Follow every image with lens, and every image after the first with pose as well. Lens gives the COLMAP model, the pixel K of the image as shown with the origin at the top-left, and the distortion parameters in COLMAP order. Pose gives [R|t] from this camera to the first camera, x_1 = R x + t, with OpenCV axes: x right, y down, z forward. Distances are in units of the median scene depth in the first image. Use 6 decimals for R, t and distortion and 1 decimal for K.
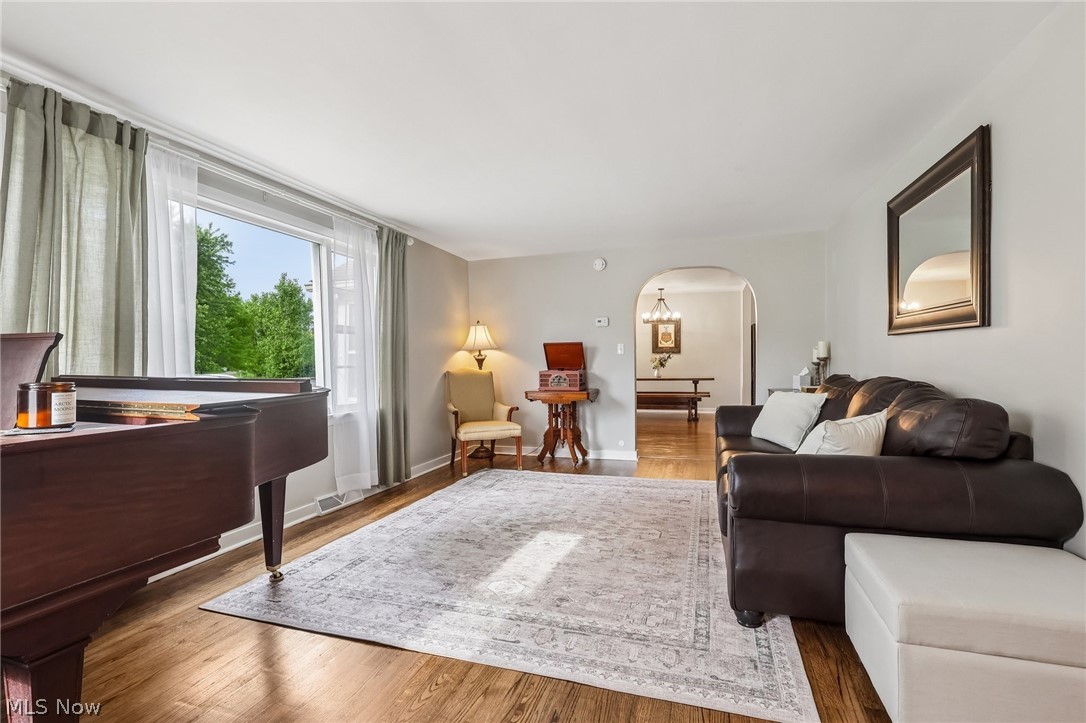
lens RADIAL K [[508.0, 0, 543.0], [0, 508.0, 361.5], [0, 0, 1]] dist [-0.000554, -0.000067]
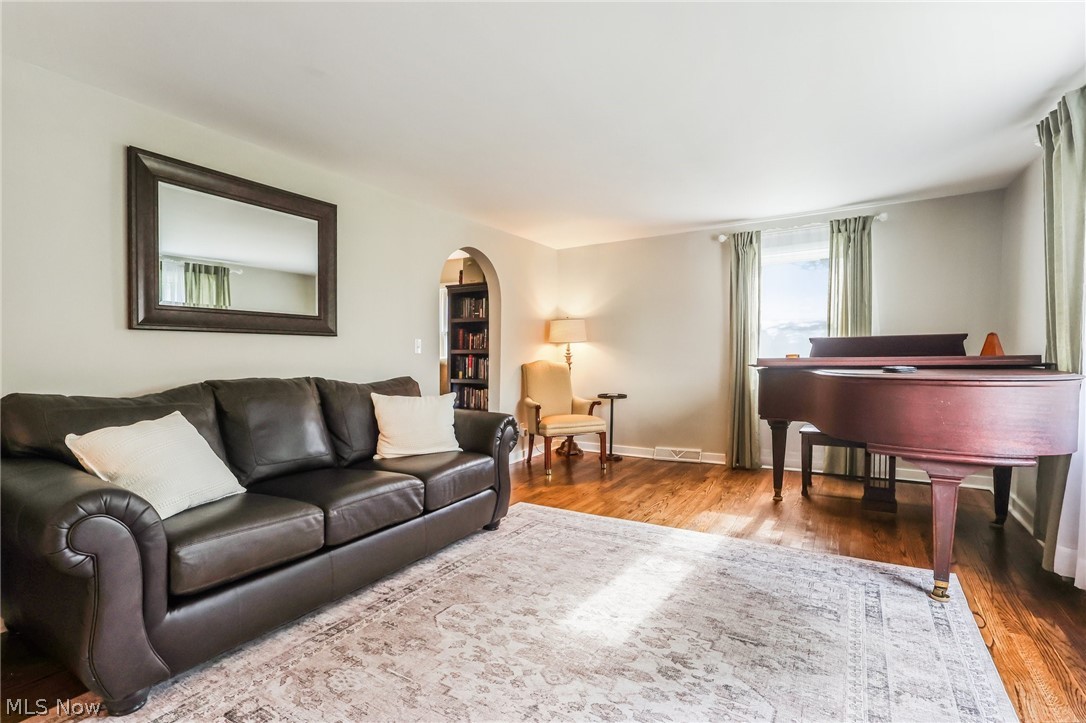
lens RADIAL K [[508.0, 0, 543.0], [0, 508.0, 361.5], [0, 0, 1]] dist [-0.000554, -0.000067]
pose [[-0.975264, 0.013252, 0.220648, -0.057503], [0.018331, 0.999612, 0.020987, -0.003035], [-0.220284, 0.024512, -0.975128, 1.767695]]
